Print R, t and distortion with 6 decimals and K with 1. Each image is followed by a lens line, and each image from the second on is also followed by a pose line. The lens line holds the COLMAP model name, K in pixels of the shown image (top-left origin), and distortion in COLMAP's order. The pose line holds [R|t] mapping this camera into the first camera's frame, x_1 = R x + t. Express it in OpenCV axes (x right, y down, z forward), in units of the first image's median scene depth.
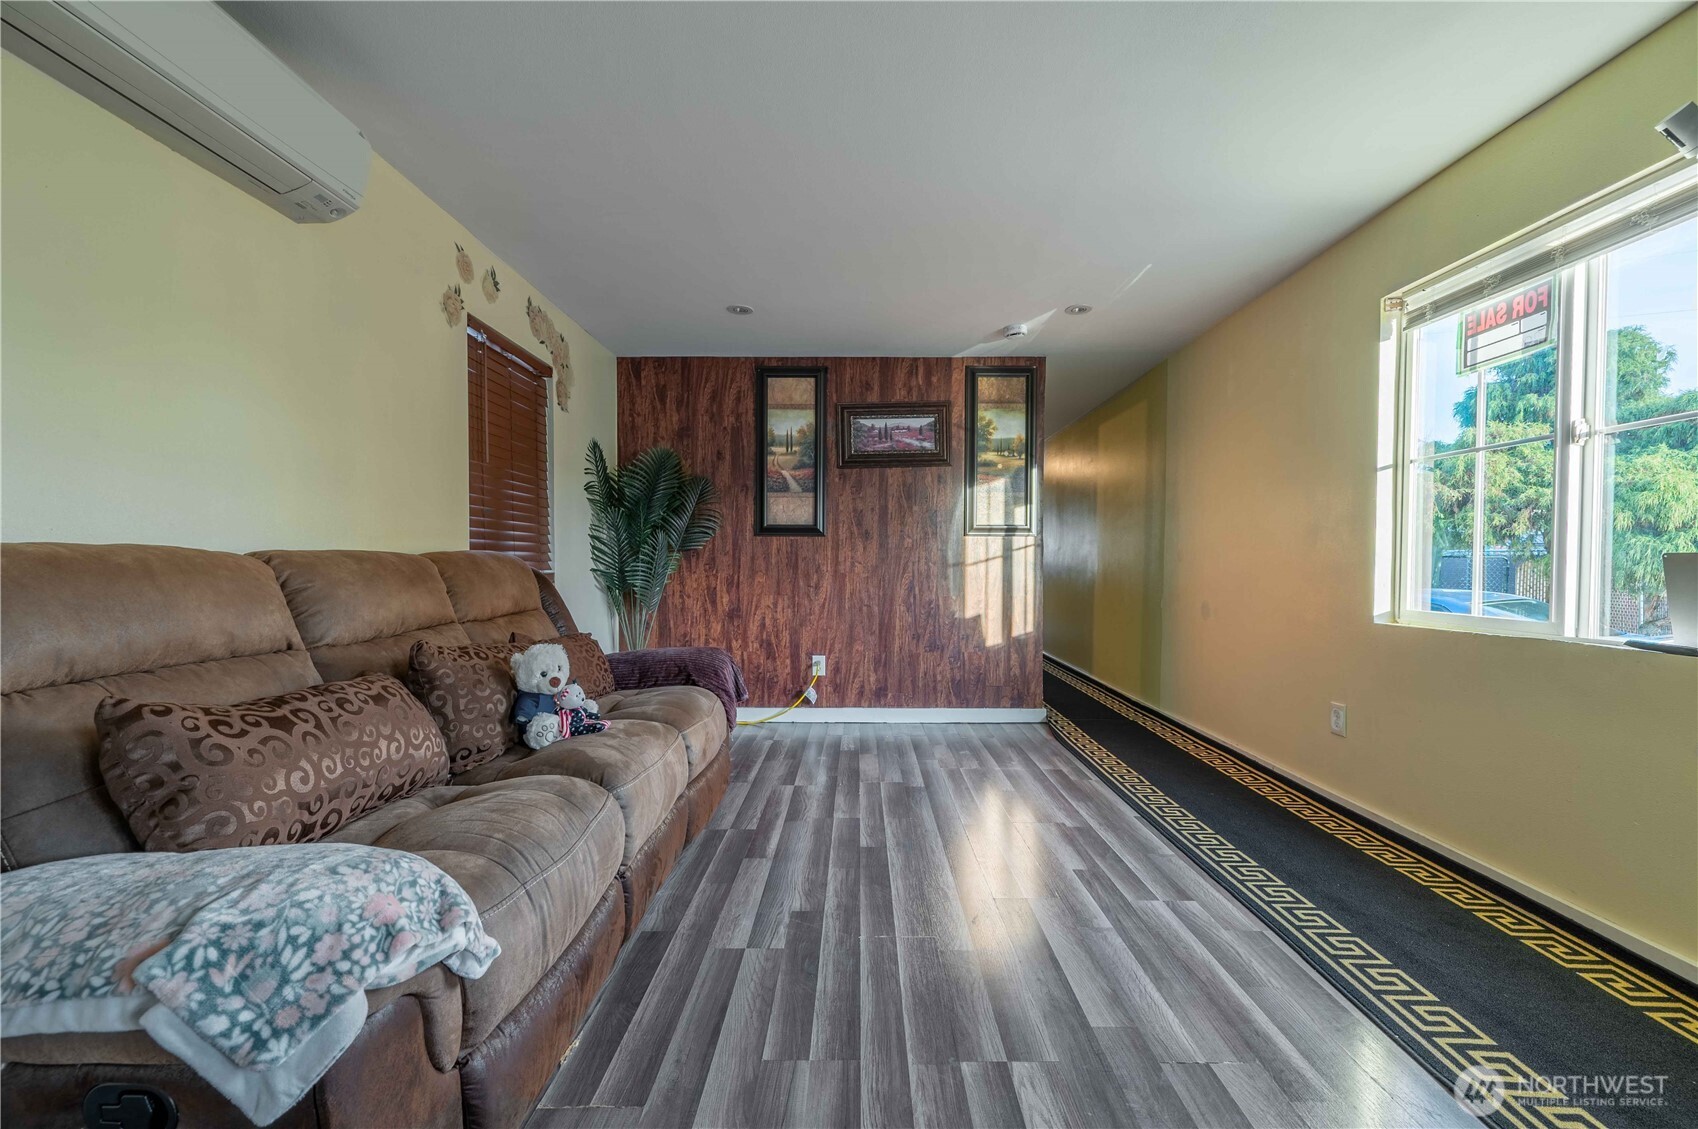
lens RADIAL K [[680.9, 0, 849.3], [0, 680.9, 579.8], [0, 0, 1]] dist [-0.000035, 0.000040]
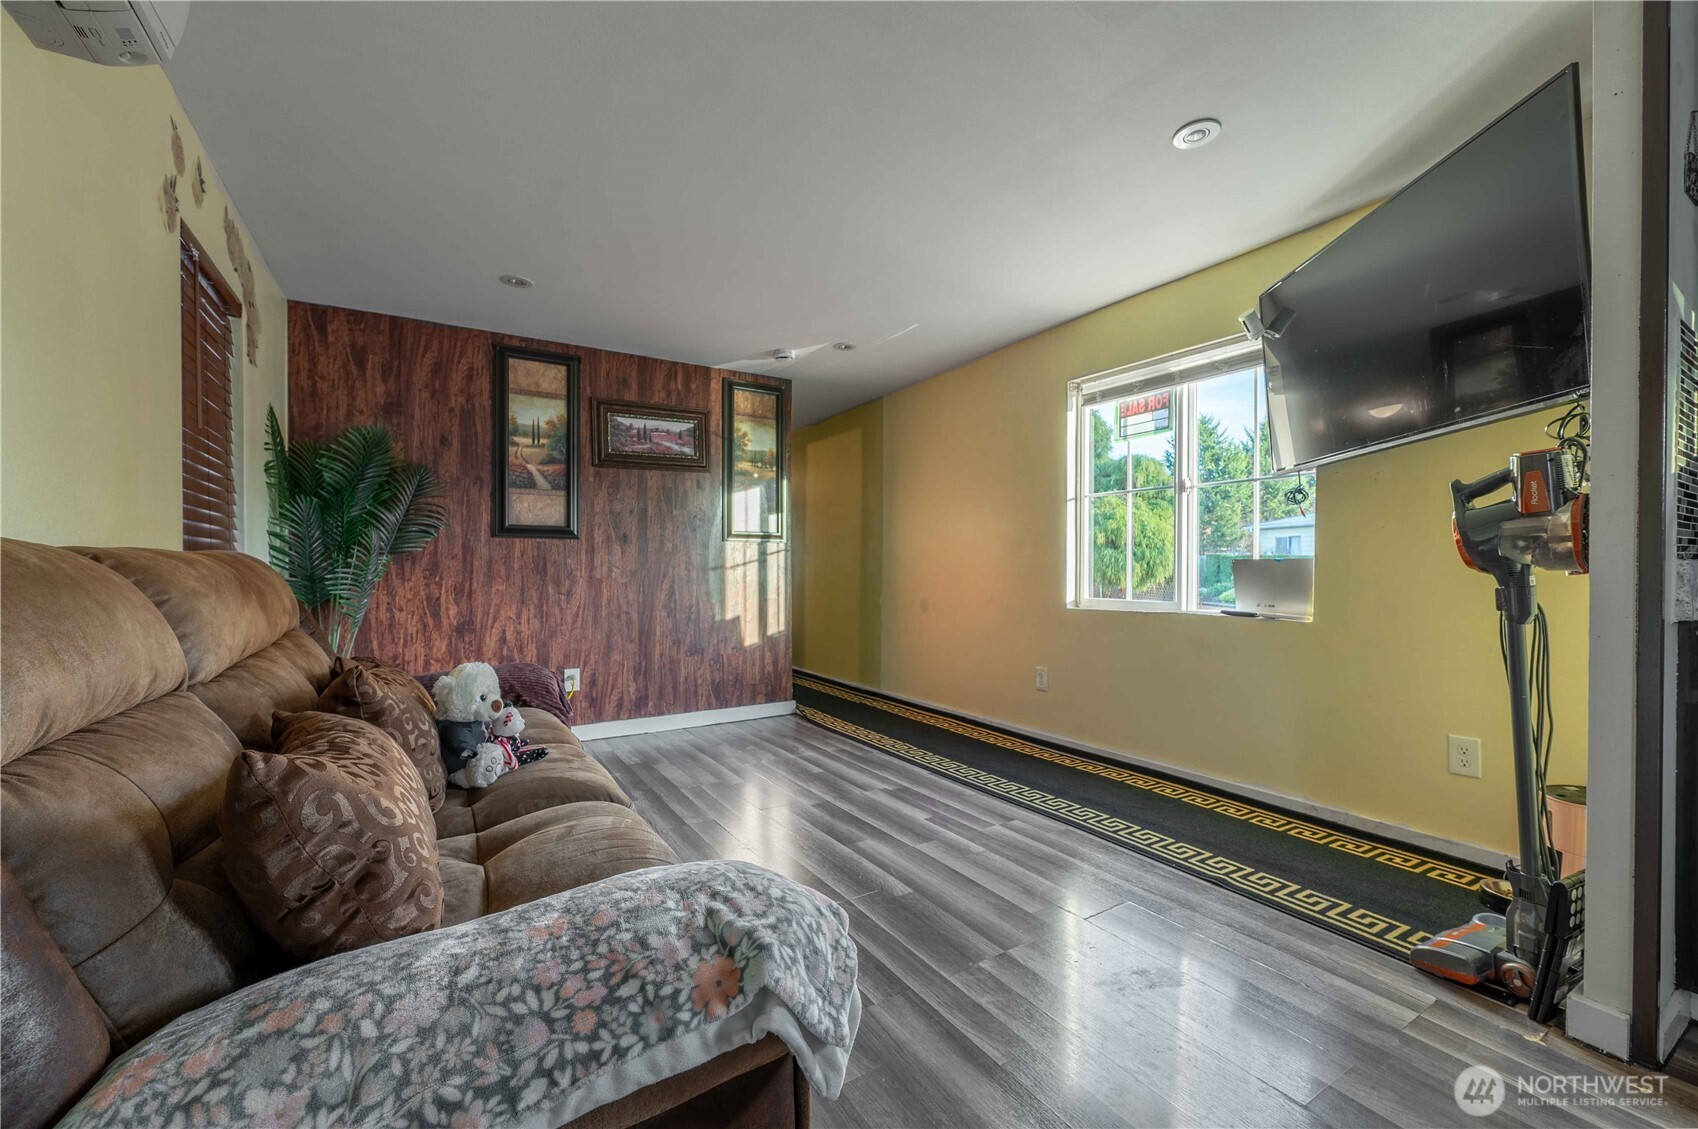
lens RADIAL K [[687.8, 0, 855.8], [0, 687.8, 575.8], [0, 0, 1]] dist [-0.000542, 0.000204]
pose [[0.843878, -0.009132, 0.536457, -0.220552], [0.017063, 0.999806, -0.009821, 0.001578], [-0.536263, 0.017441, 0.843871, 0.013245]]
